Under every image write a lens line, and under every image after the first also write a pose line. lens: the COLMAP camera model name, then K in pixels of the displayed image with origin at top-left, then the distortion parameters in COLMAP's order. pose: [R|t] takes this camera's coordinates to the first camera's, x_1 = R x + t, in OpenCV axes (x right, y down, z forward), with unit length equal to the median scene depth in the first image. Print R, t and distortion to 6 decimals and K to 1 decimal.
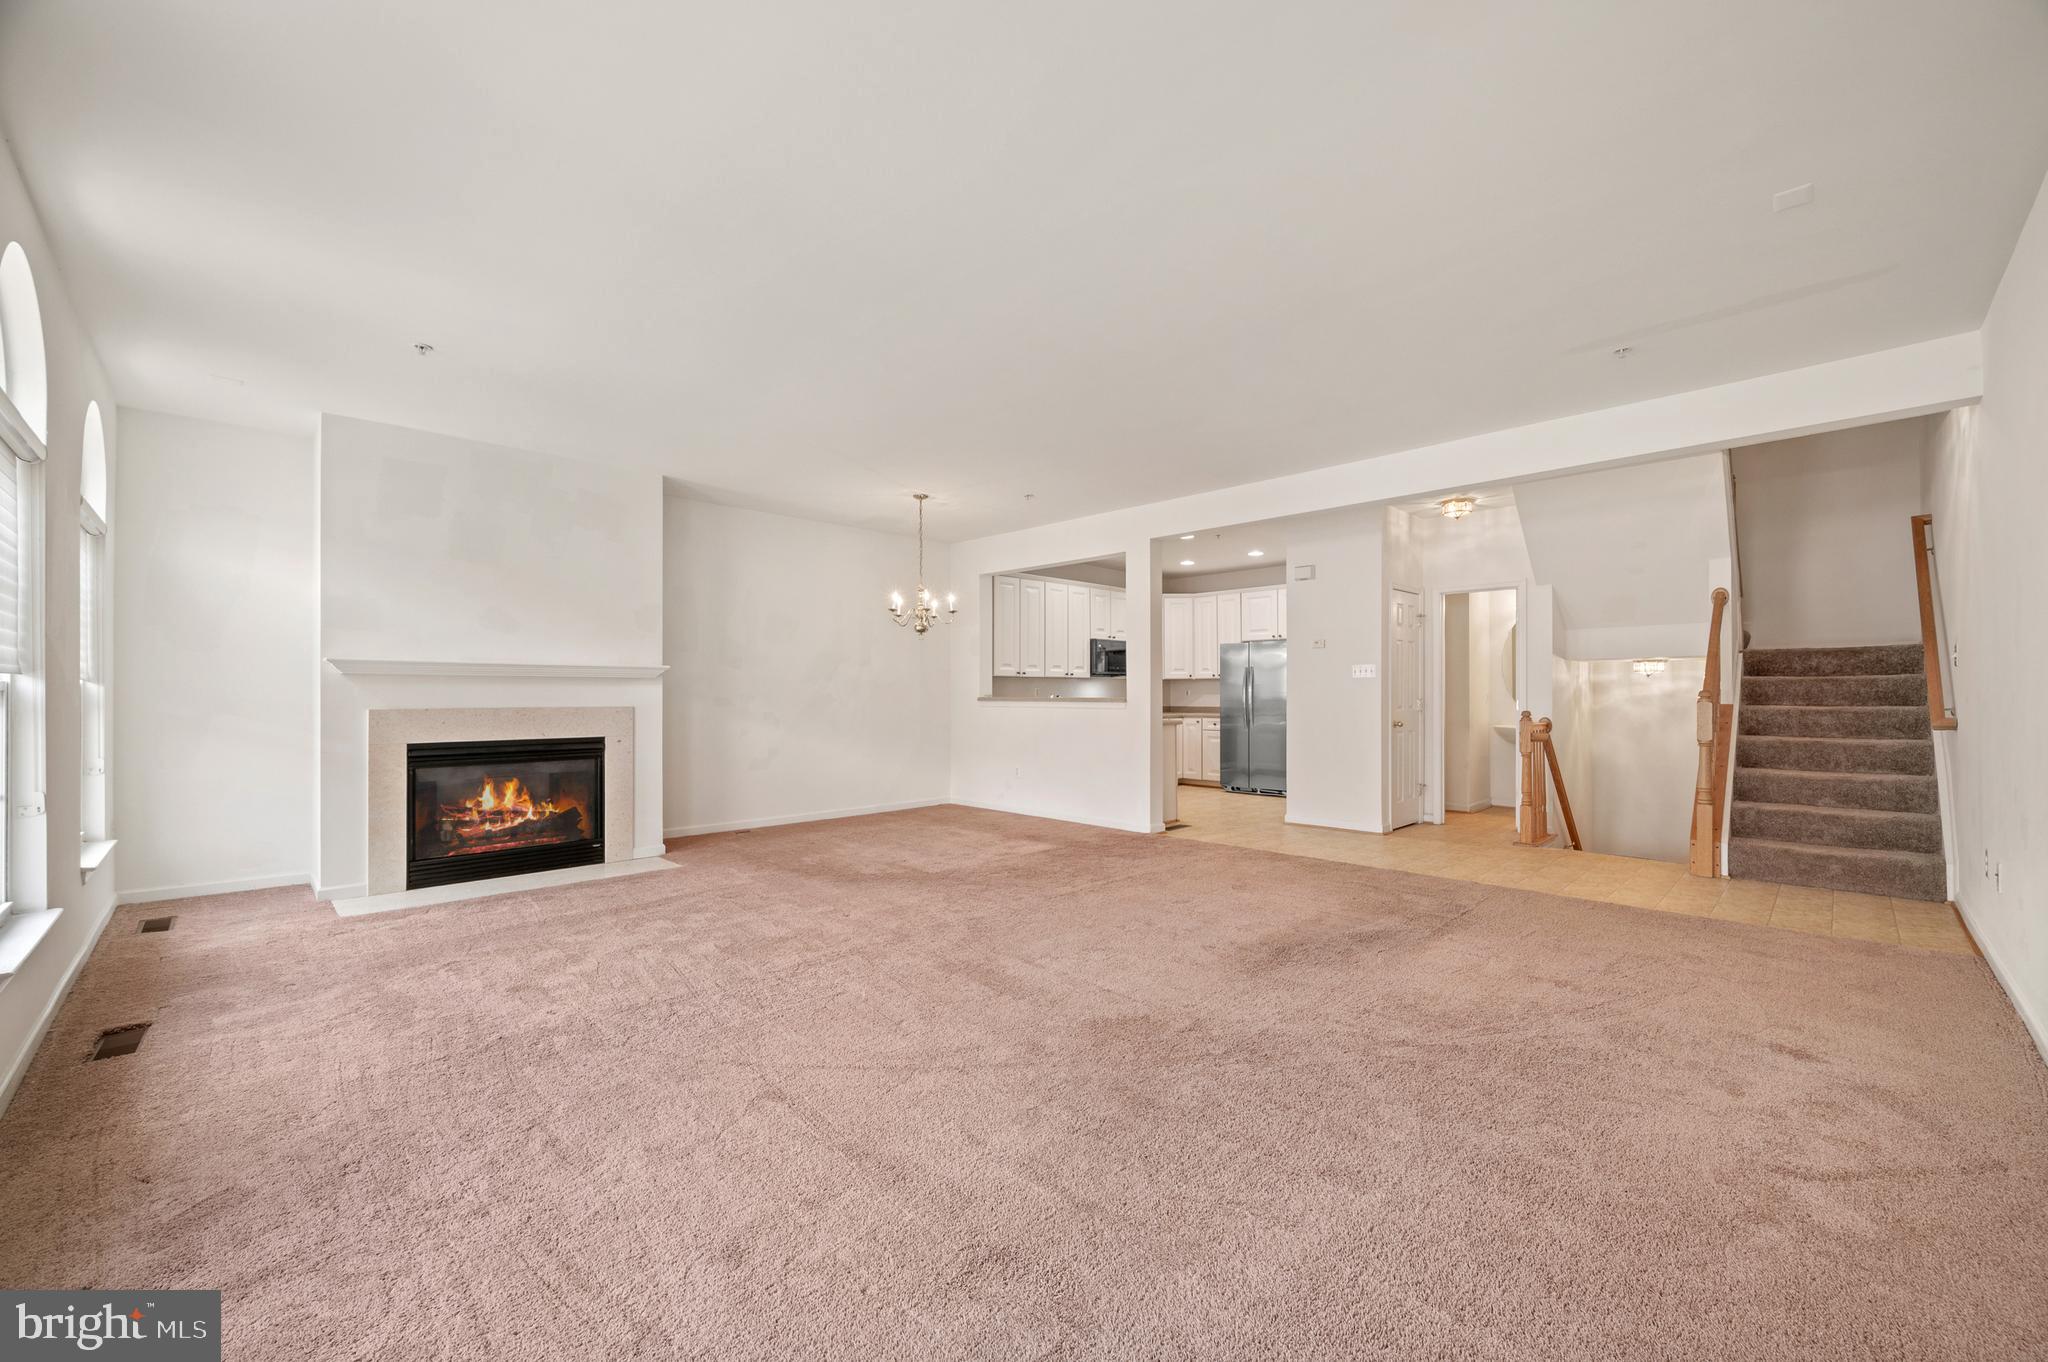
lens RADIAL K [[806.4, 0, 1032.8], [0, 806.4, 687.7], [0, 0, 1]] dist [-0.002453, 0.000466]
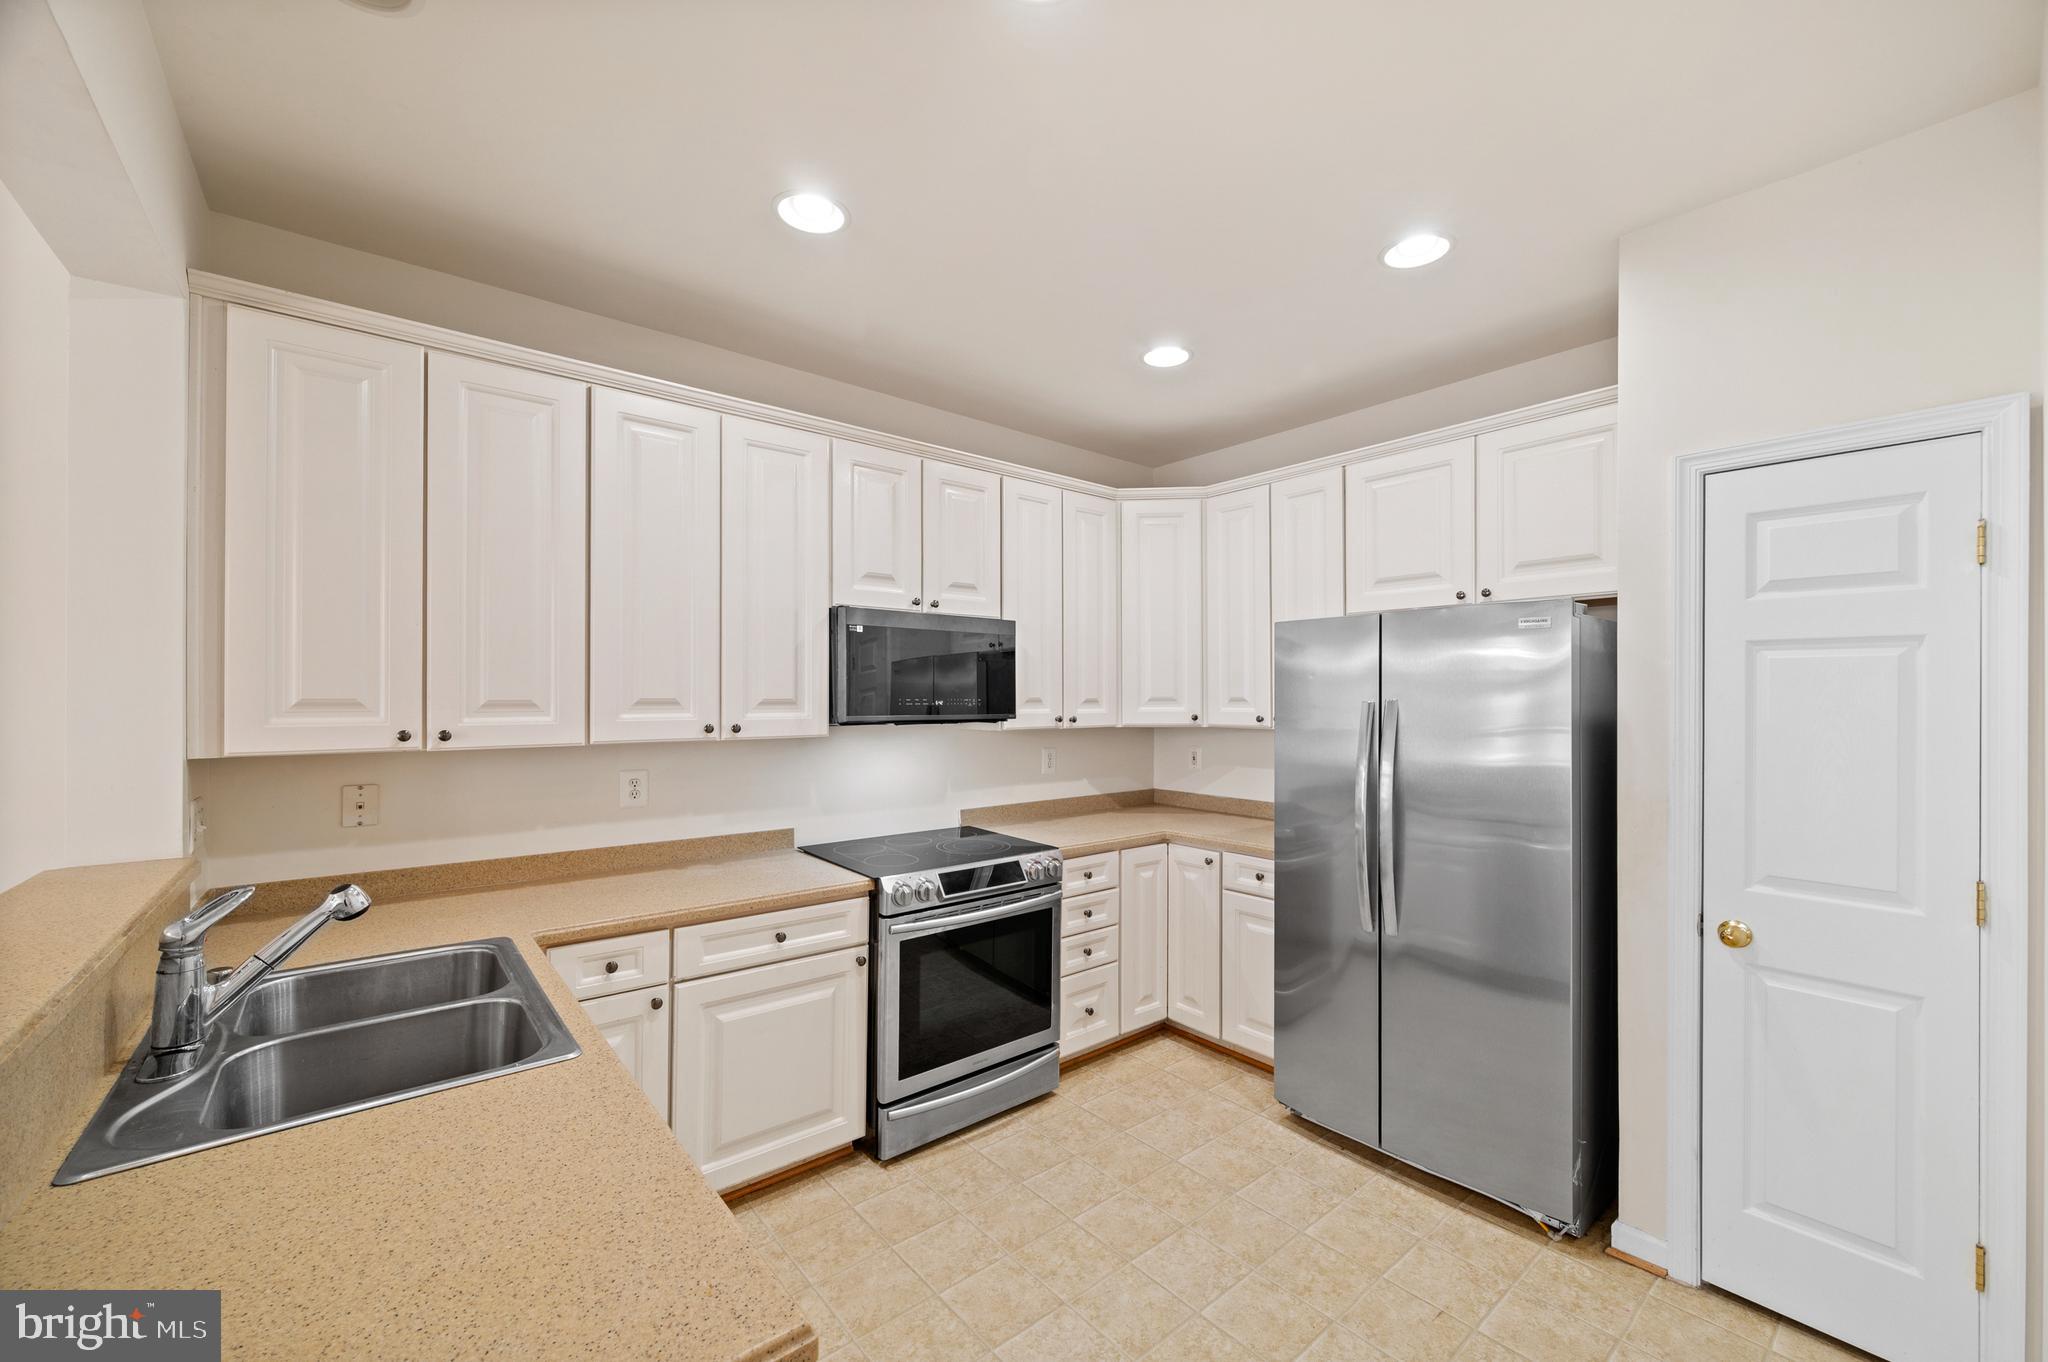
lens RADIAL K [[806.4, 0, 1034.2], [0, 806.4, 694.5], [0, 0, 1]] dist [-0.002453, 0.000466]
pose [[0.997145, 0.001893, -0.075491, 0.291701], [-0.001651, 0.999993, 0.003270, -0.049566], [0.075497, -0.003136, 0.997141, 1.224068]]
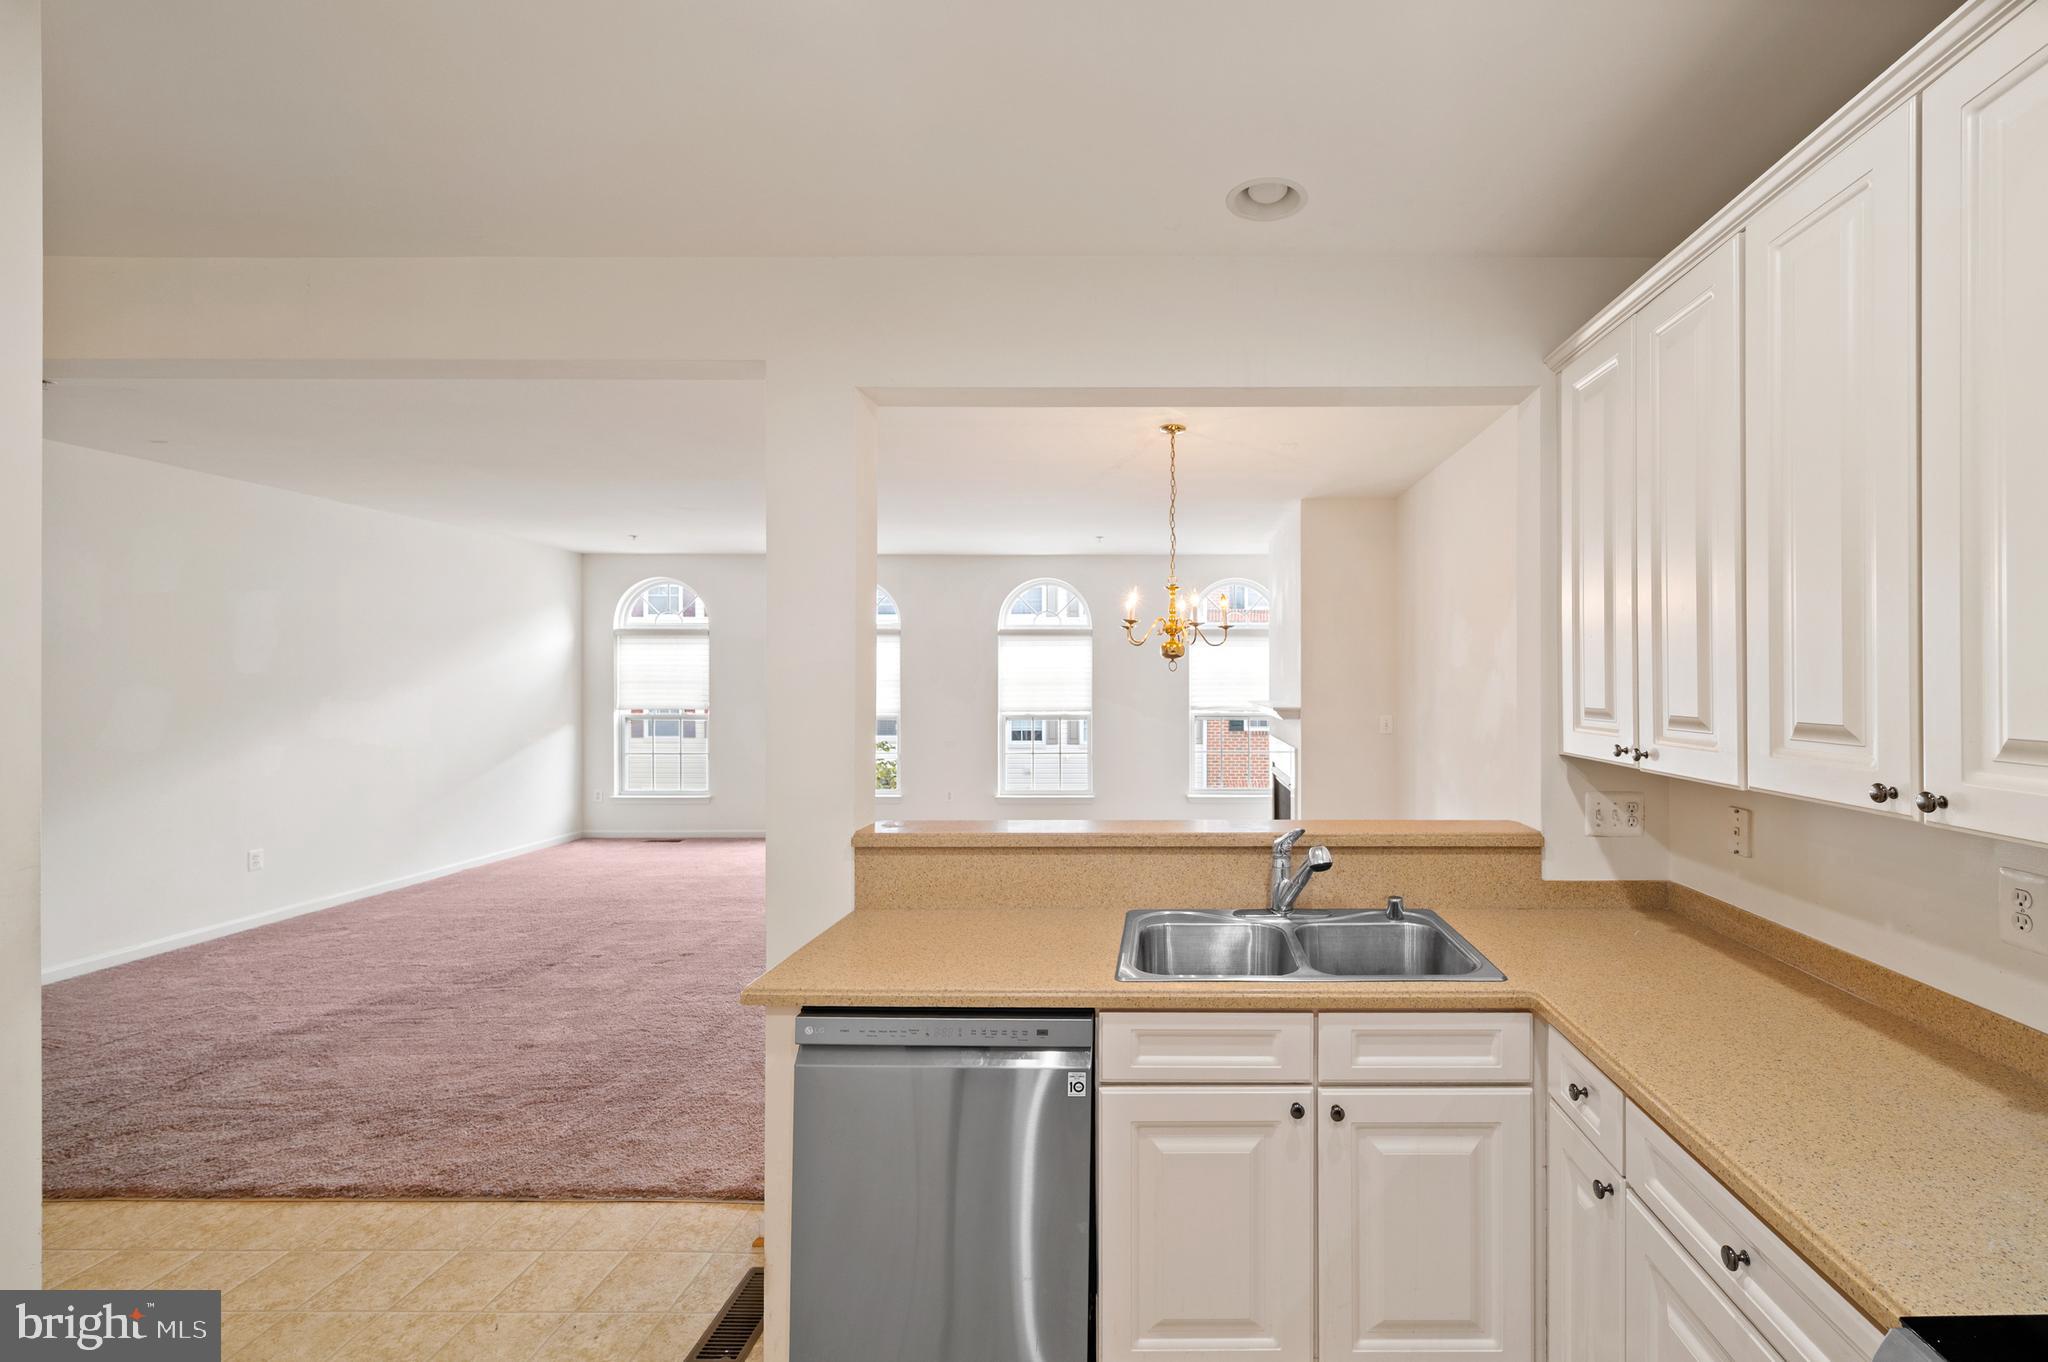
lens RADIAL K [[806.4, 0, 1056.5], [0, 806.4, 691.8], [0, 0, 1]] dist [-0.002453, 0.000466]
pose [[-0.703458, 0.006015, -0.710711, 0.379781], [0.008829, 0.999961, -0.000275, -0.056331], [0.710682, -0.006468, -0.703484, 1.663366]]
